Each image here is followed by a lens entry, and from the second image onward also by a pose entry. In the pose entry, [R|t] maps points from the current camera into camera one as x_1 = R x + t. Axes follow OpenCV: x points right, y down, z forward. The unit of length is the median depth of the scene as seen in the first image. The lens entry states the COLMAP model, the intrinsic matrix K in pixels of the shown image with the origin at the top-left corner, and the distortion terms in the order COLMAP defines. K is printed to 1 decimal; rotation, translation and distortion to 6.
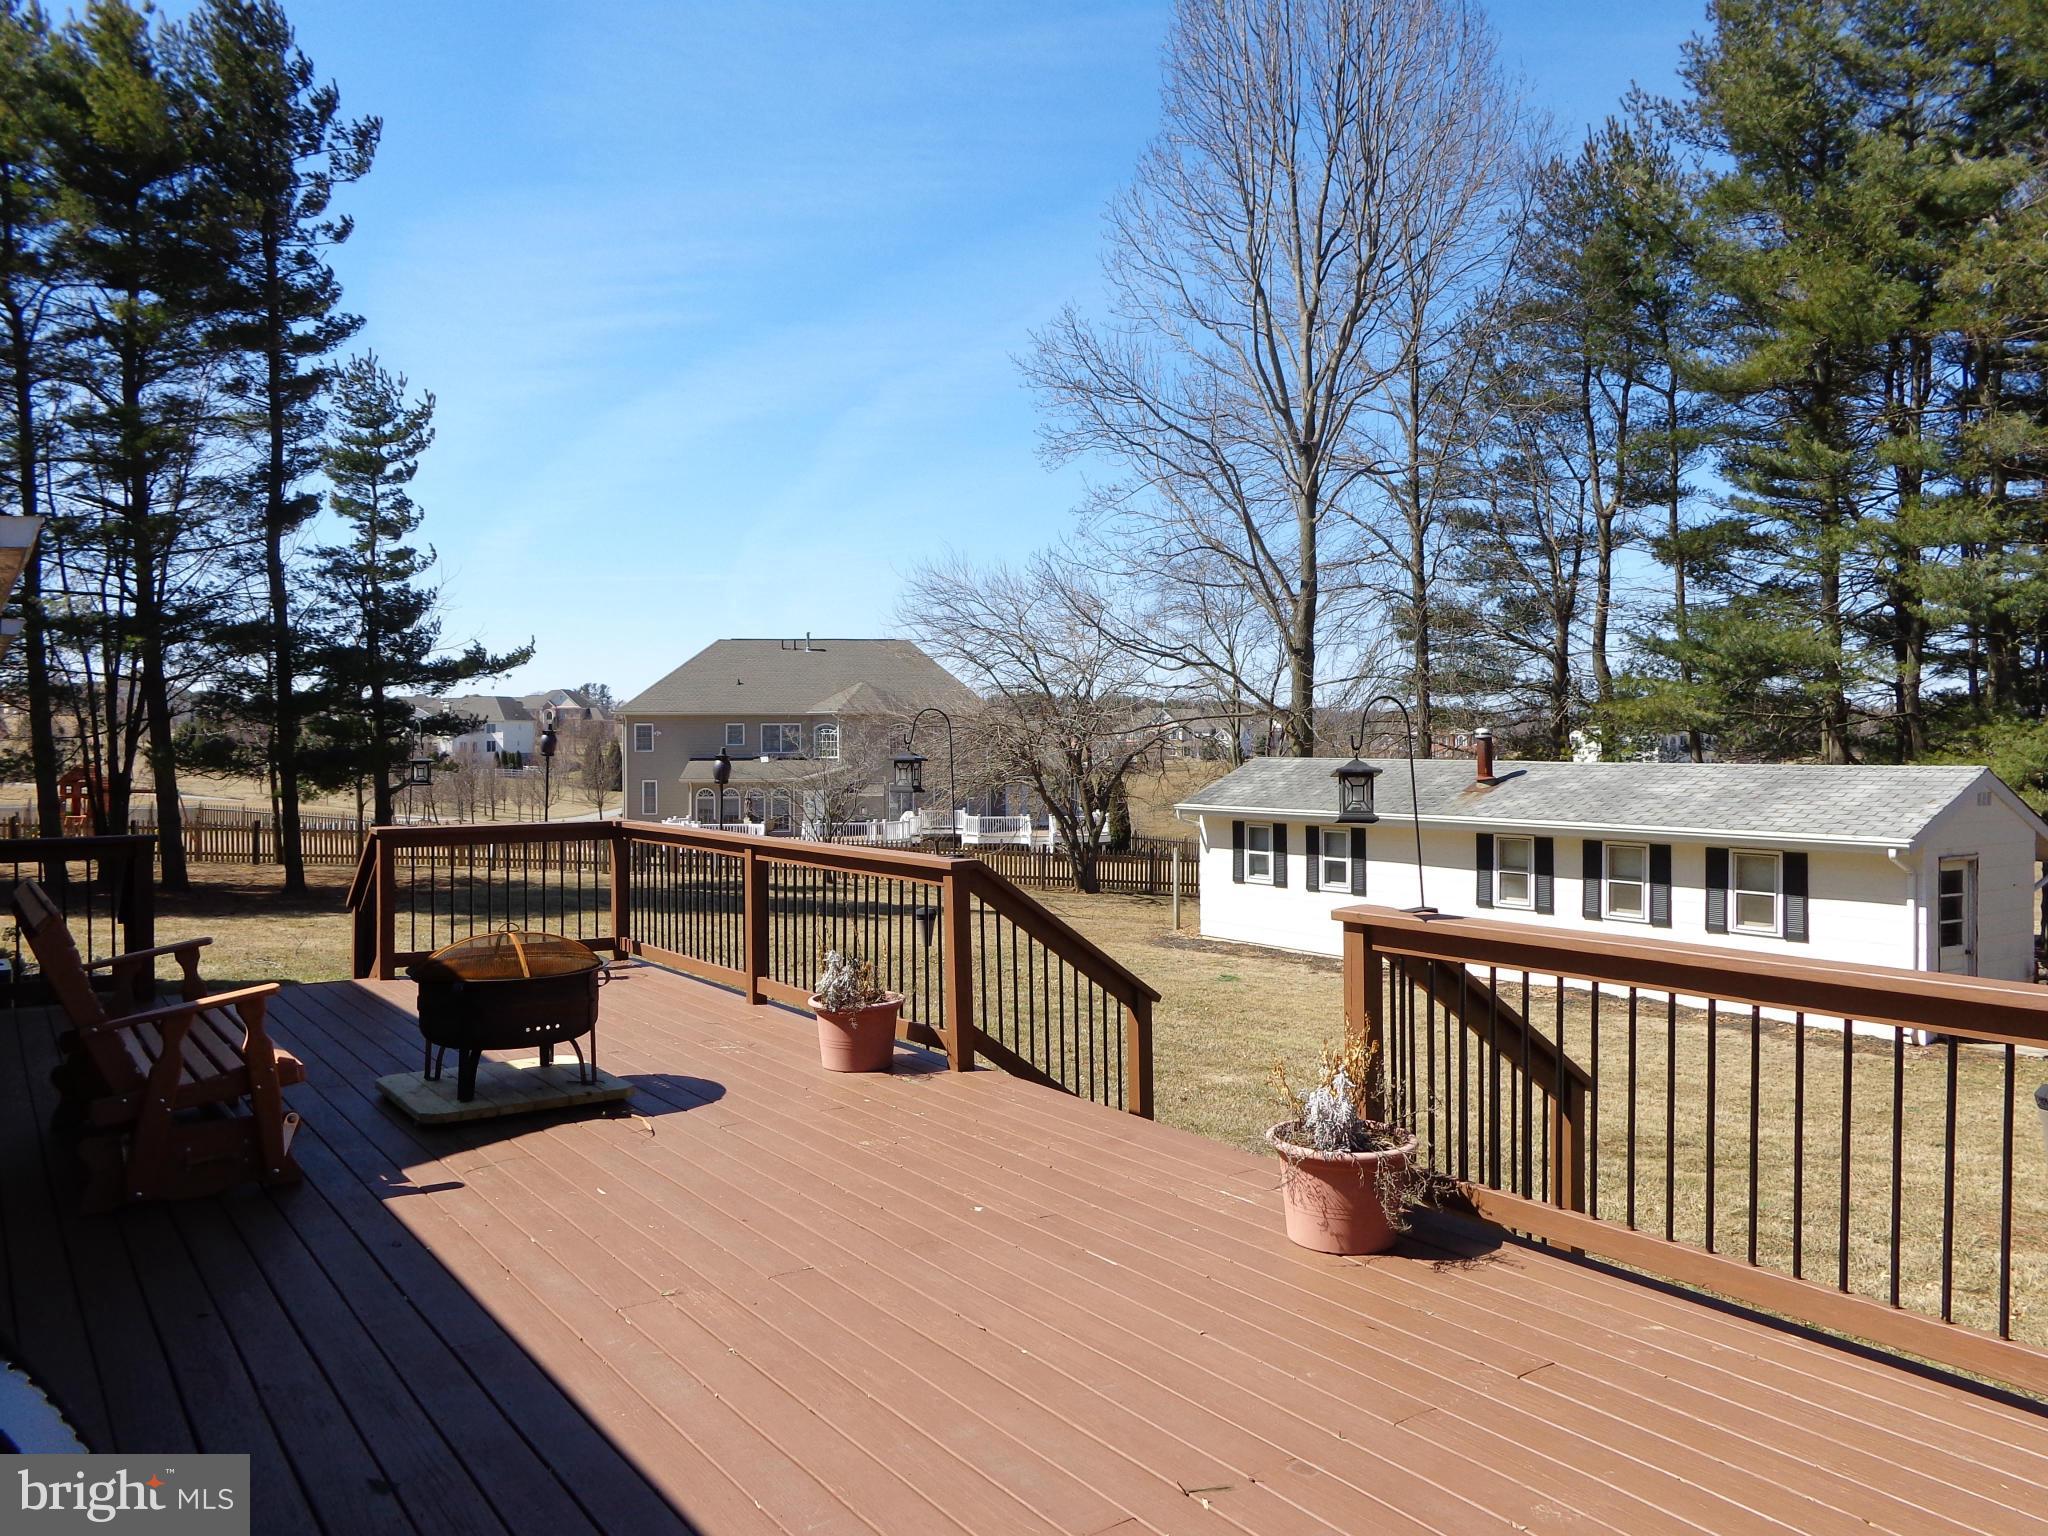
lens RADIAL K [[1528.2, 0, 1035.2], [0, 1528.2, 759.5], [0, 0, 1]] dist [-0.000601, 0.003208]
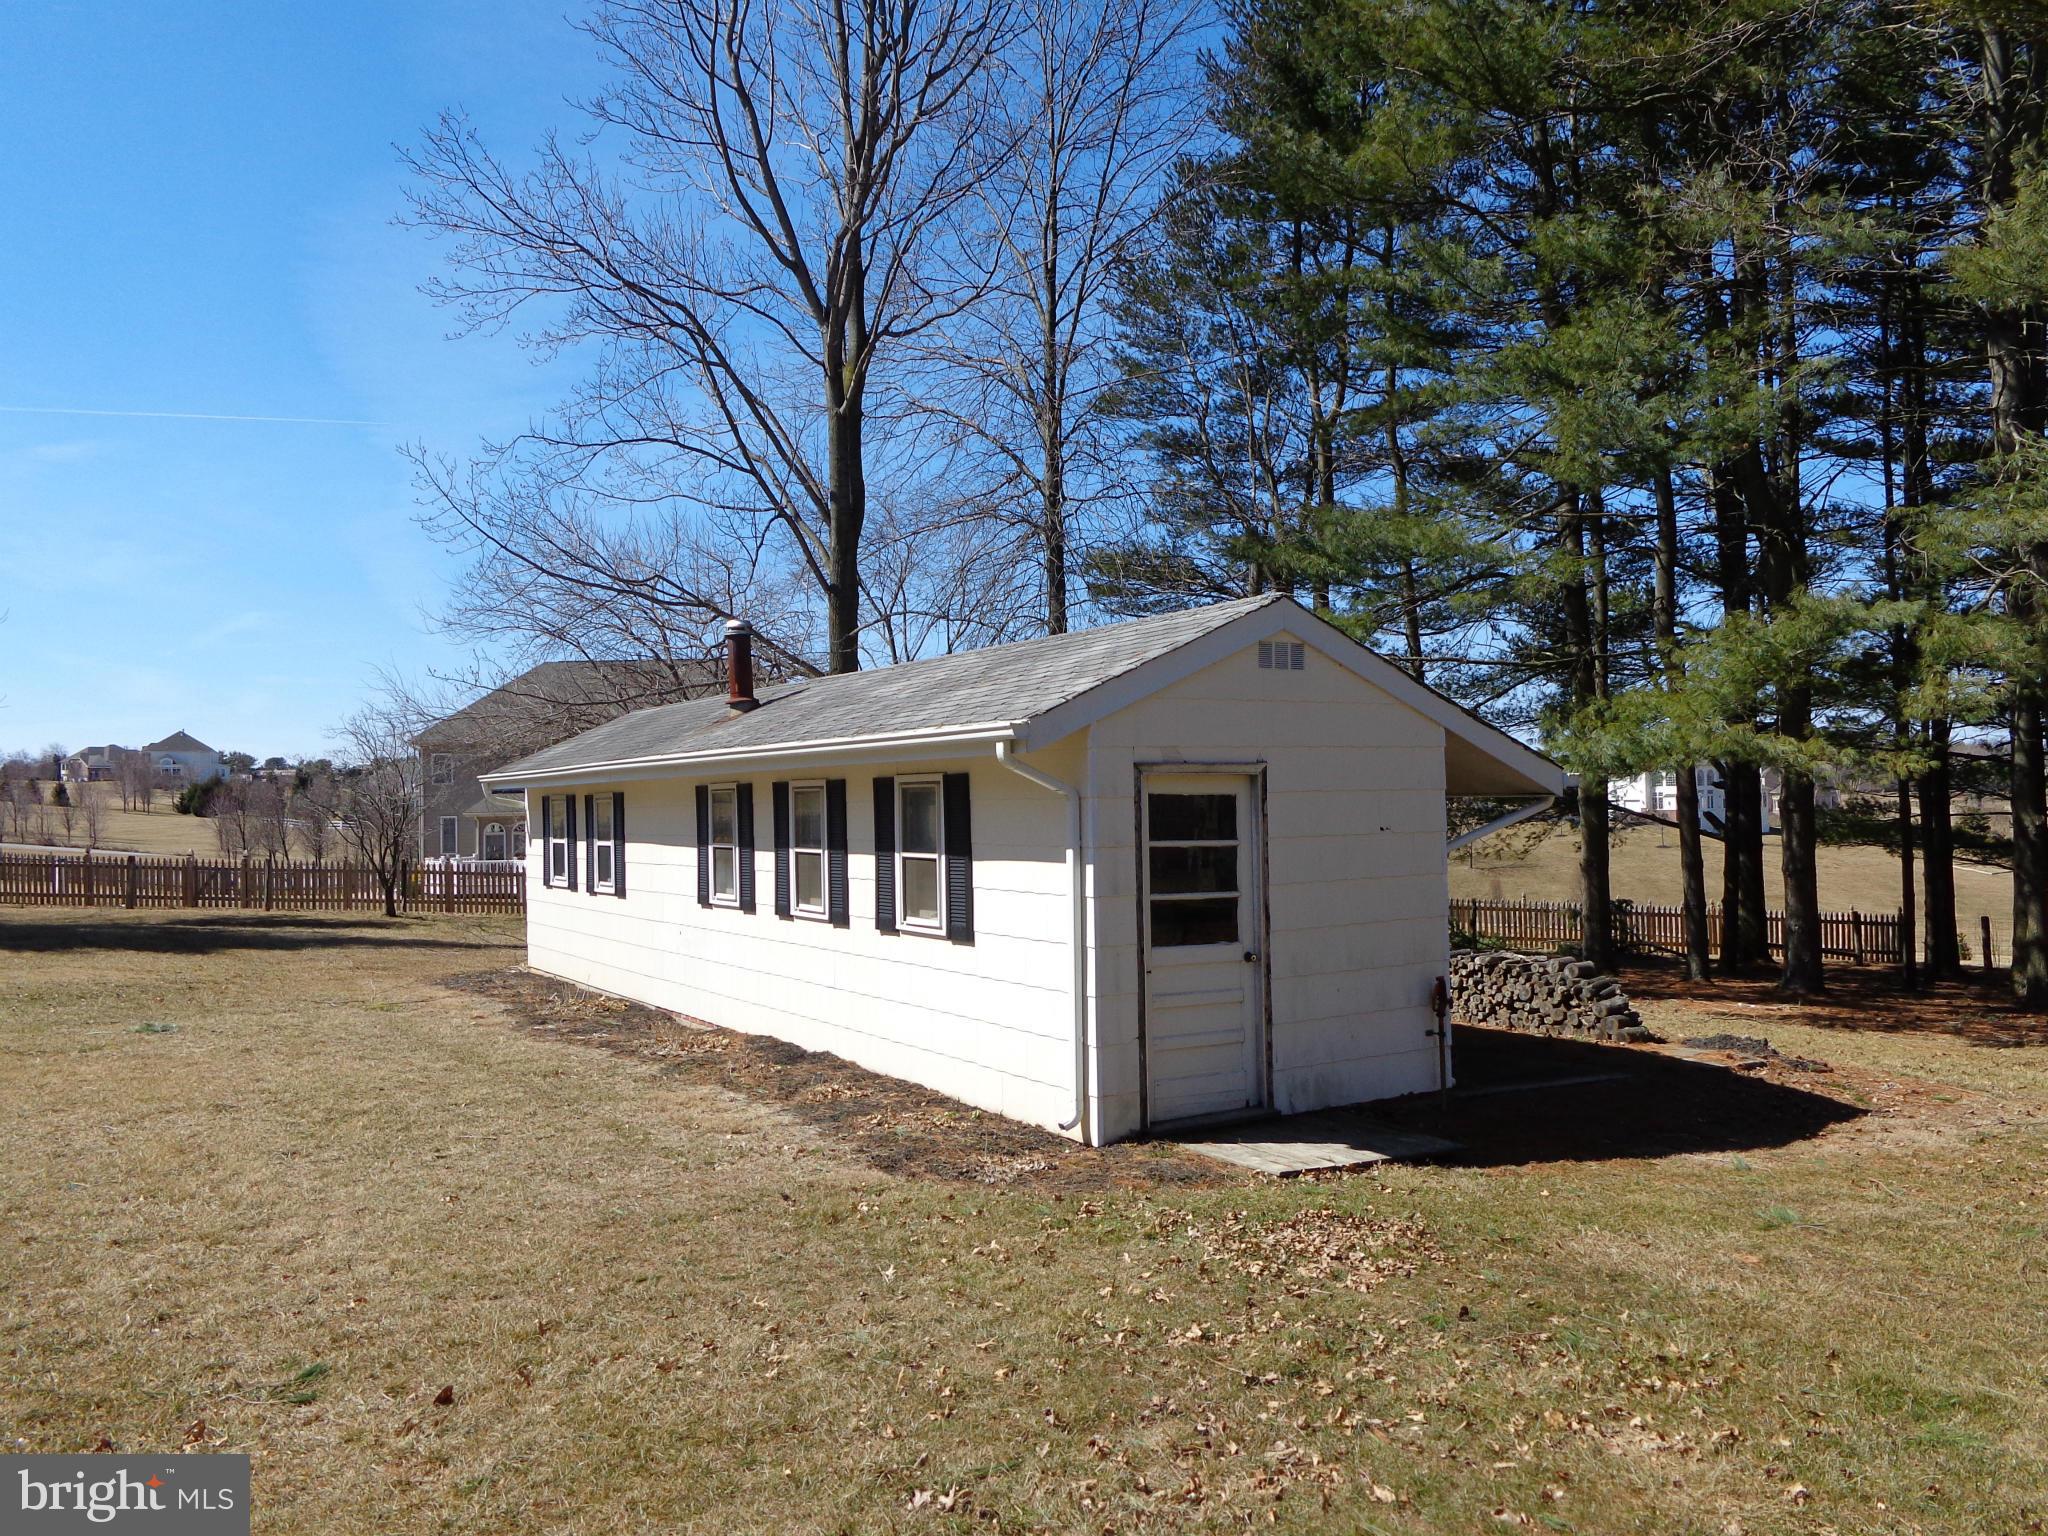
lens RADIAL K [[1528.2, 0, 1035.2], [0, 1528.2, 759.5], [0, 0, 1]] dist [-0.000601, 0.003208]
pose [[0.999313, -0.027745, -0.024576, 0.389781], [0.027095, 0.999284, -0.026407, 0.051133], [0.025291, 0.025723, 0.999349, 0.348034]]
